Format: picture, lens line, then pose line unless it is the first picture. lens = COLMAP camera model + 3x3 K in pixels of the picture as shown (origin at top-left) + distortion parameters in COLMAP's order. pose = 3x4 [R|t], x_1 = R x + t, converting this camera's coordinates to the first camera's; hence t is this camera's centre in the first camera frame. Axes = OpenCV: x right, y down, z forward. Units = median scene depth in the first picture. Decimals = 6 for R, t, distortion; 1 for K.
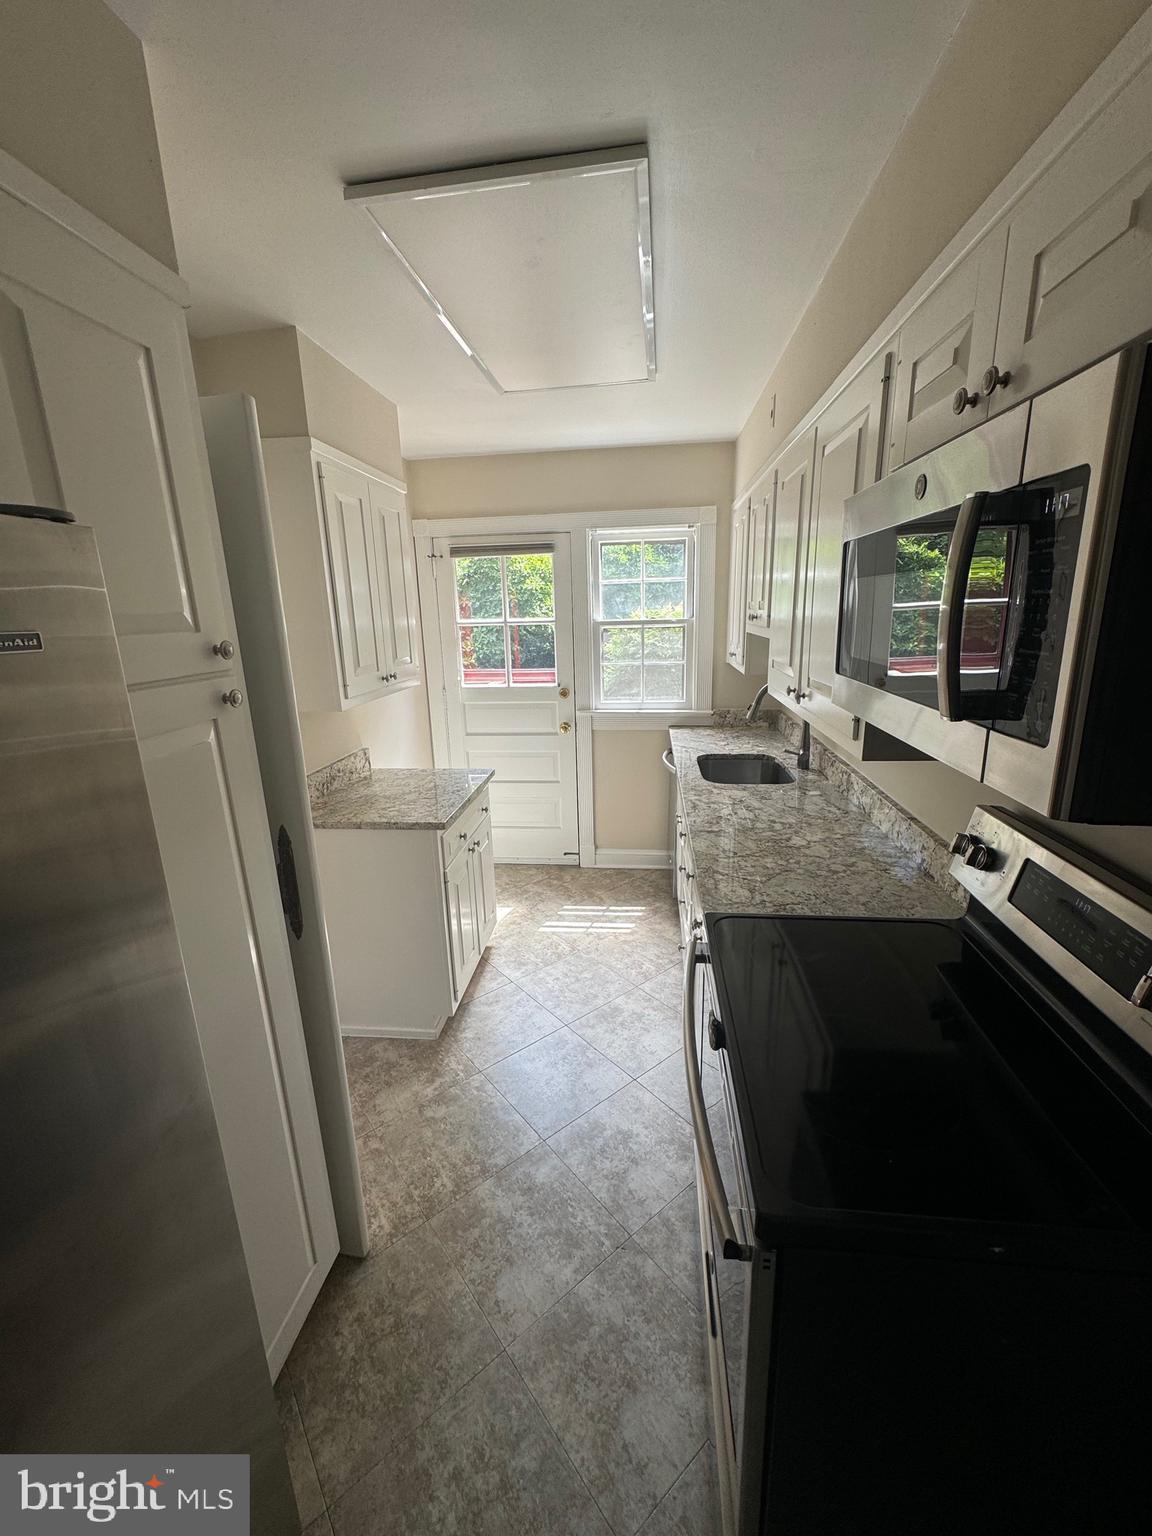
lens RADIAL K [[614.1, 0, 576.9], [0, 614.1, 765.8], [0, 0, 1]] dist [-0.002924, 0.000474]
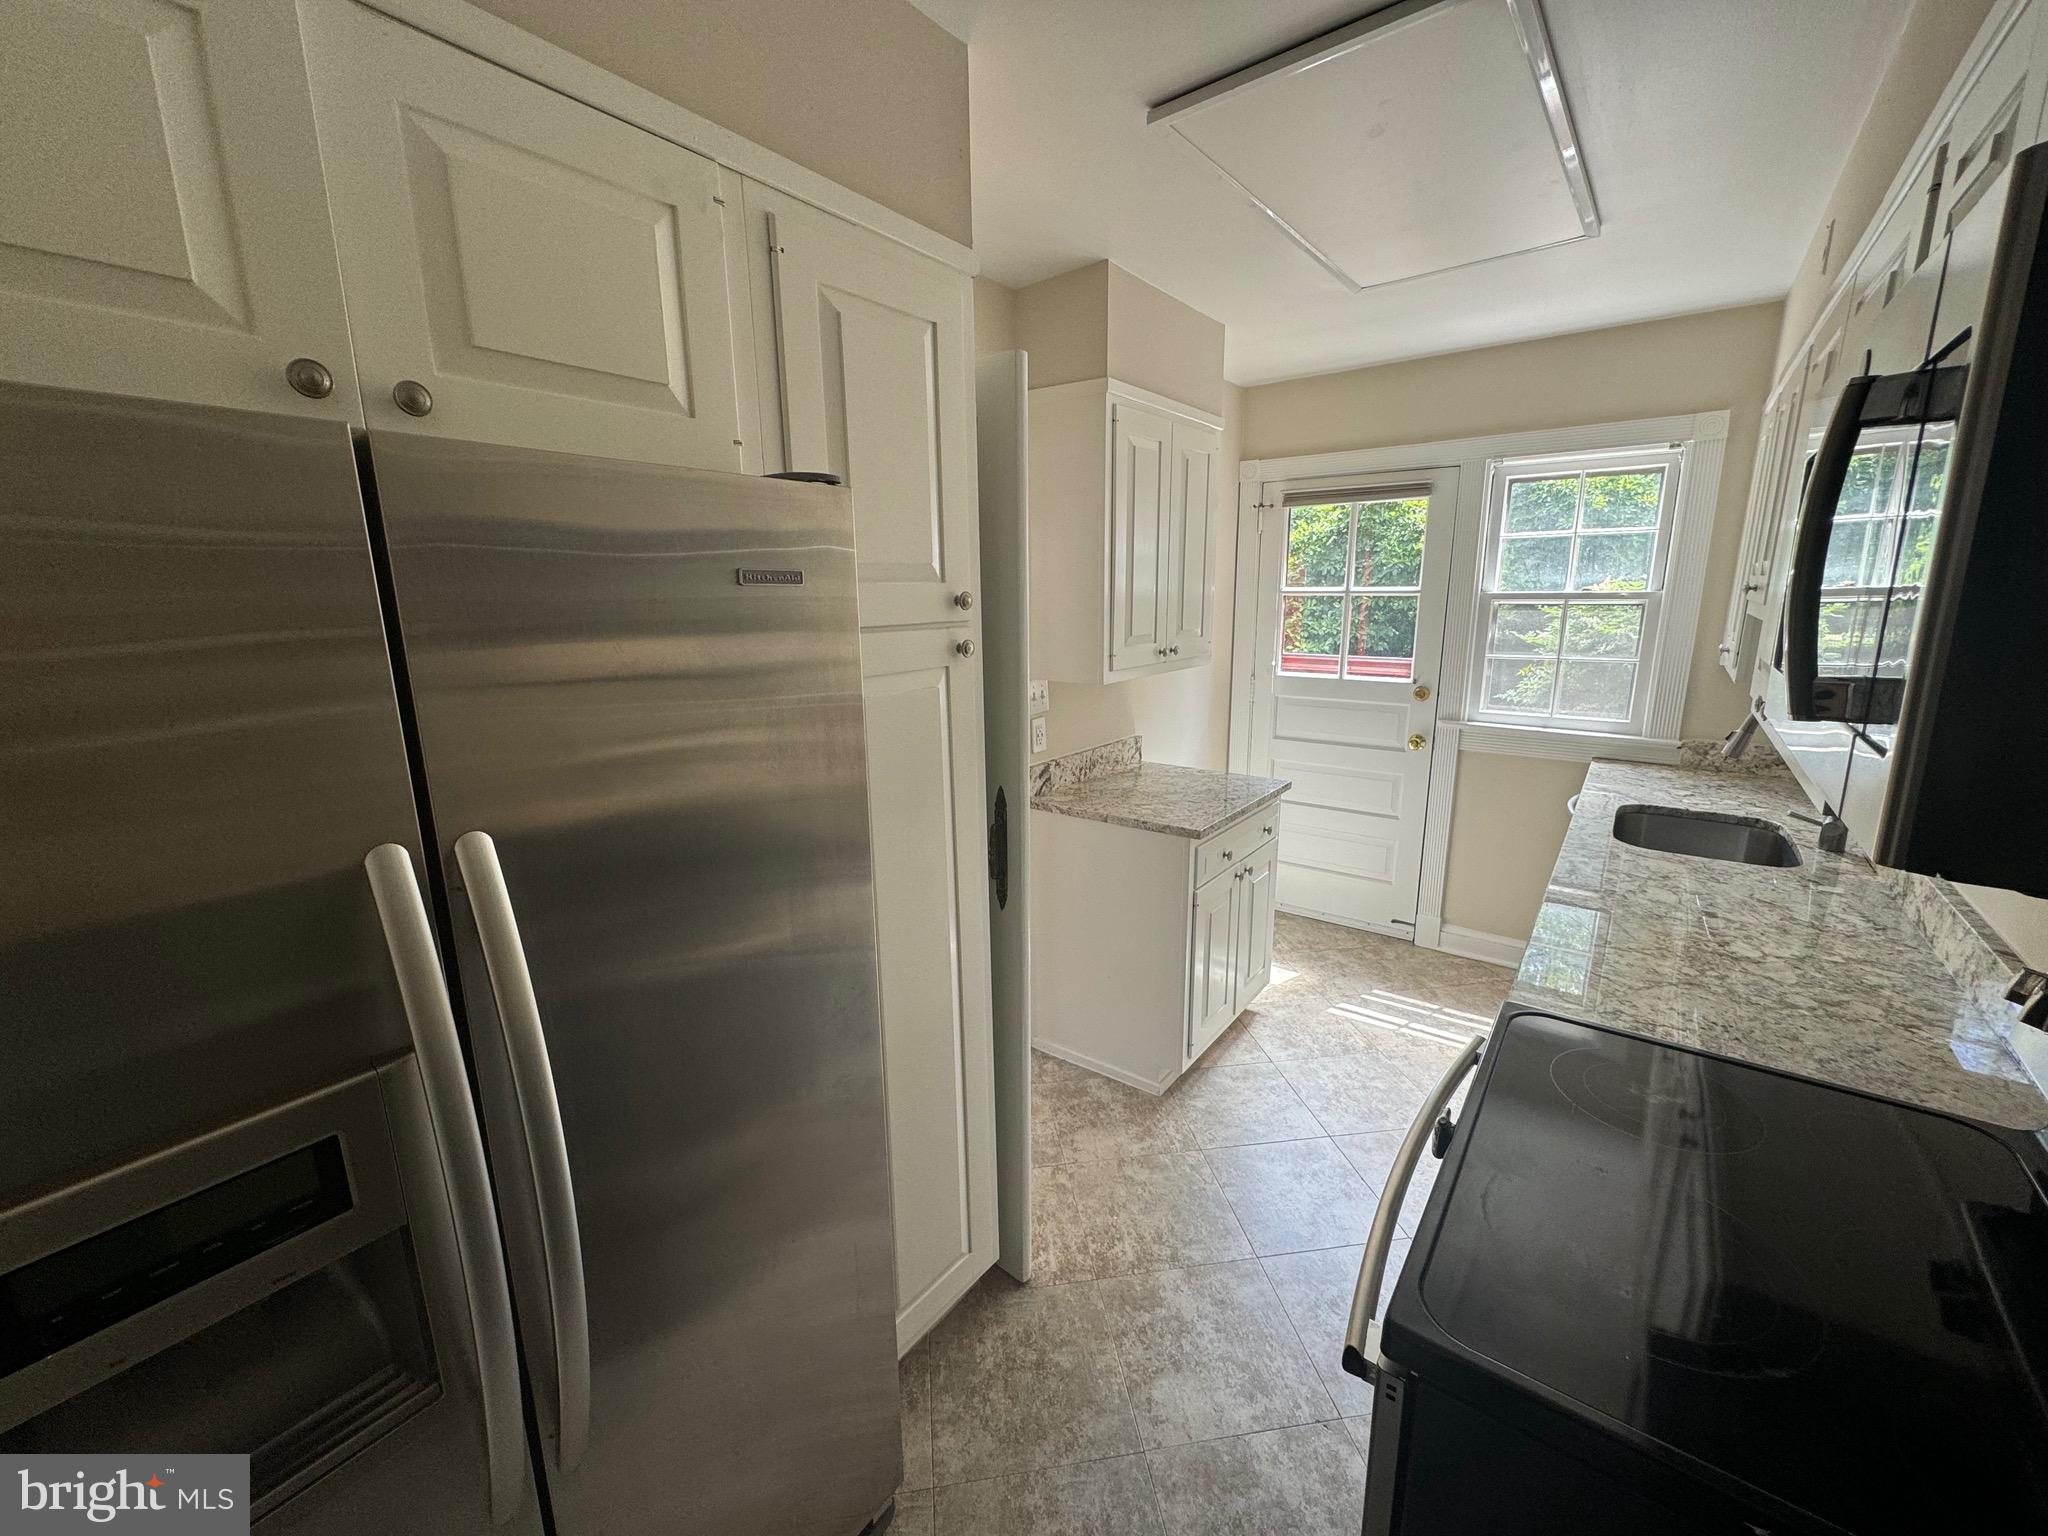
lens RADIAL K [[818.8, 0, 1021.4], [0, 818.8, 764.9], [0, 0, 1]] dist [-0.002924, 0.000474]
pose [[0.856933, 0.125553, -0.499902, 0.109271], [-0.138445, 0.990305, 0.011398, 0.026324], [0.496486, 0.059442, 0.866007, -0.059437]]
